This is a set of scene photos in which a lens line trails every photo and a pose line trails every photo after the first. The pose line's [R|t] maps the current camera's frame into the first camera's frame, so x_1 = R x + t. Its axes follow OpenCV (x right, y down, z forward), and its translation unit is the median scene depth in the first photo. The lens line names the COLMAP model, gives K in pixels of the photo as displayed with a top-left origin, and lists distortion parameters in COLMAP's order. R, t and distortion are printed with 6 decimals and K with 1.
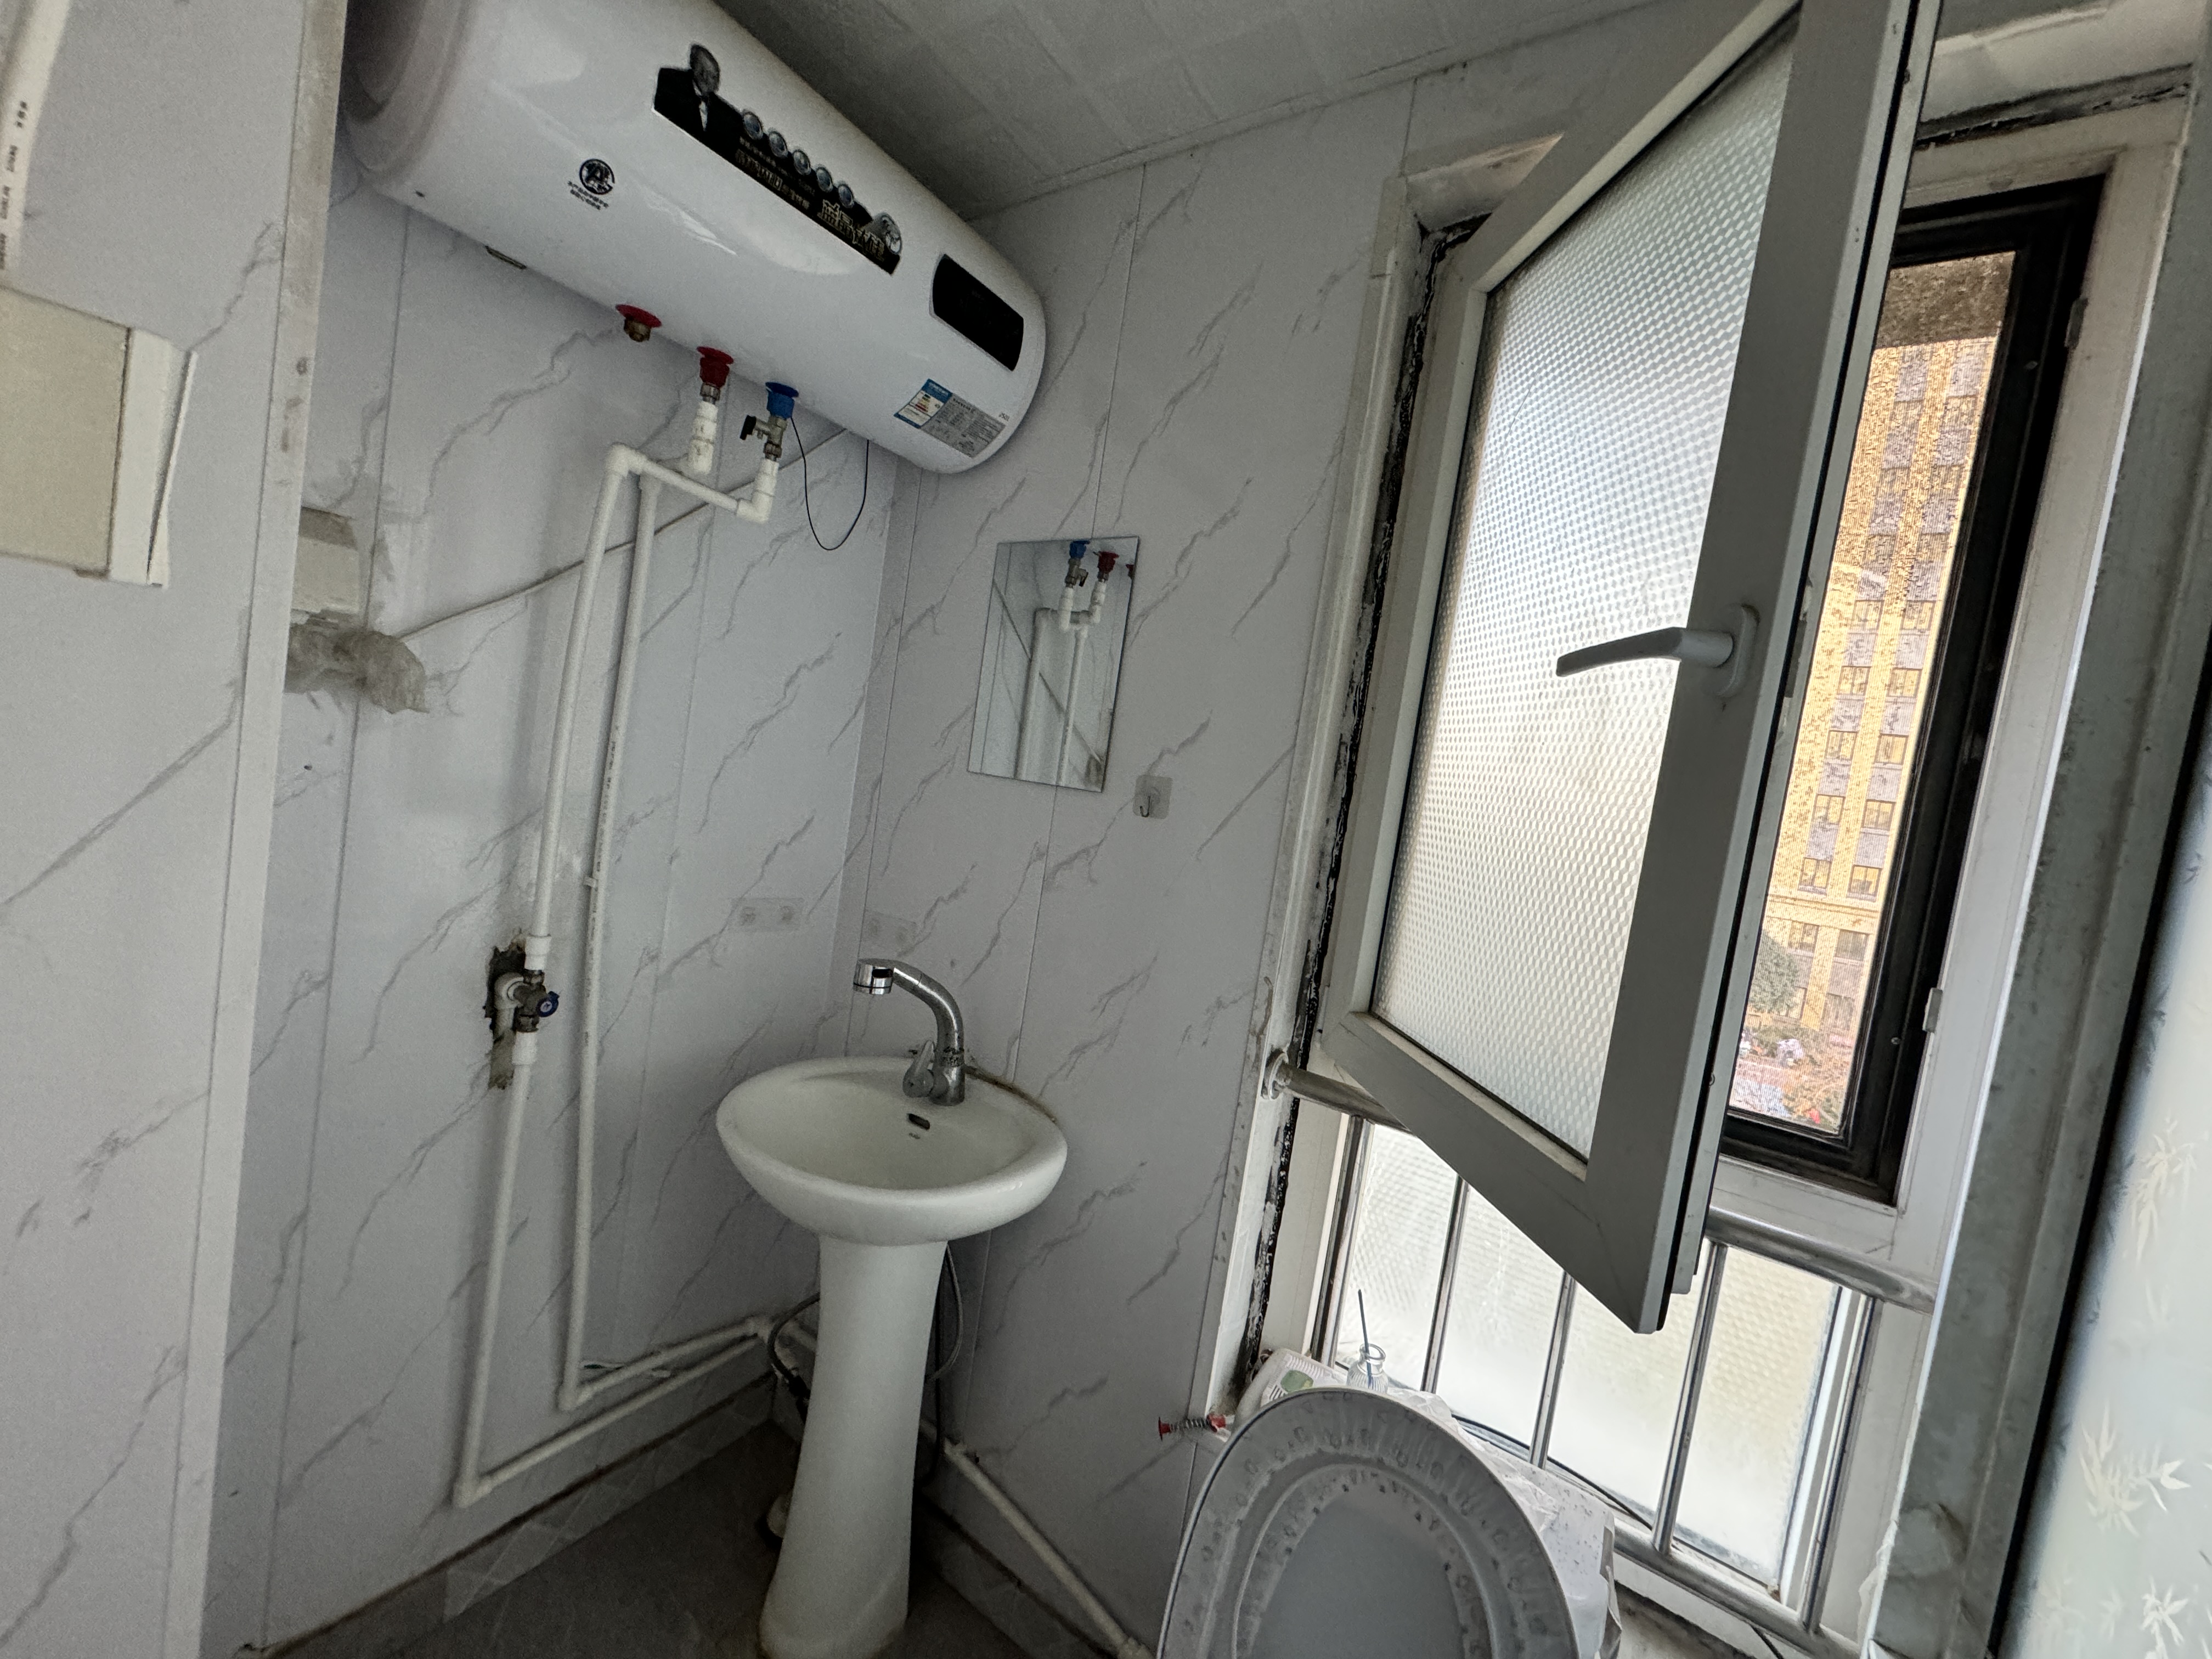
lens RADIAL K [[873.2, 0, 1105.2], [0, 873.2, 827.8], [0, 0, 1]] dist [-0.000087, -0.000277]
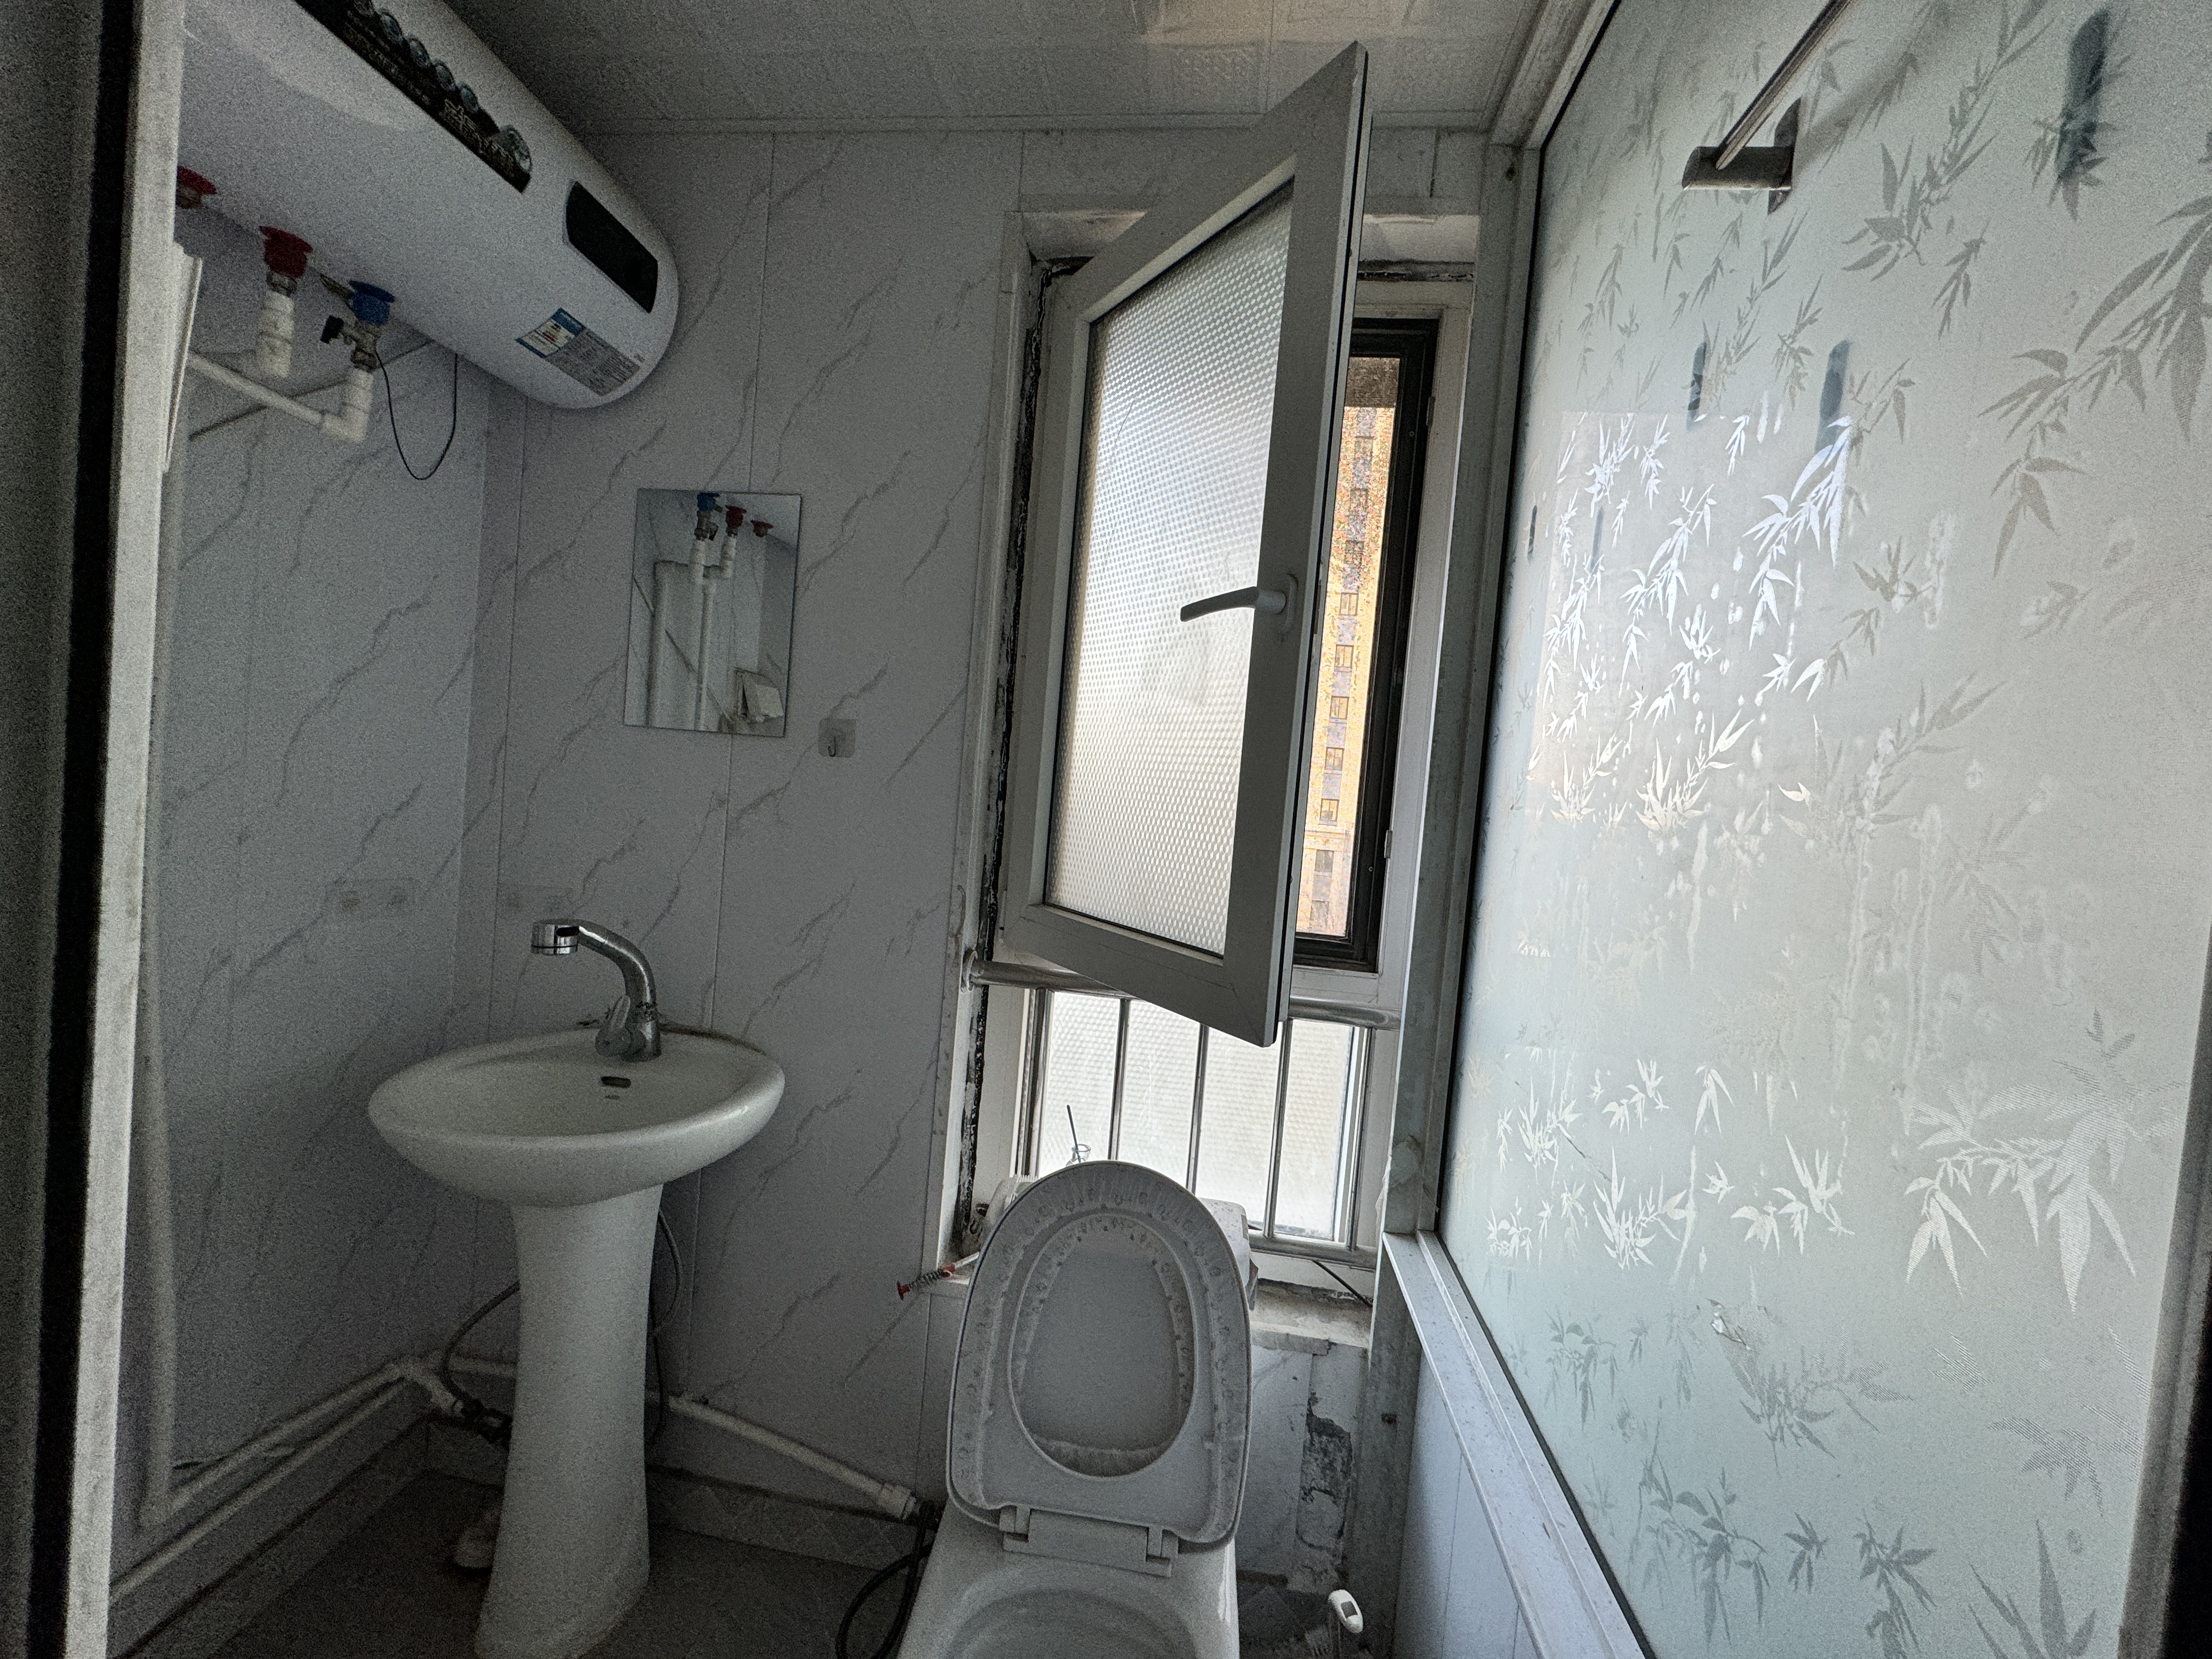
lens RADIAL K [[873.2, 0, 1105.3], [0, 873.2, 827.9], [0, 0, 1]] dist [-0.000087, -0.000277]
pose [[0.890405, -0.085352, 0.447095, -0.150470], [0.072101, 0.996308, 0.046608, 0.051078], [-0.449422, -0.009264, 0.893271, -0.127814]]
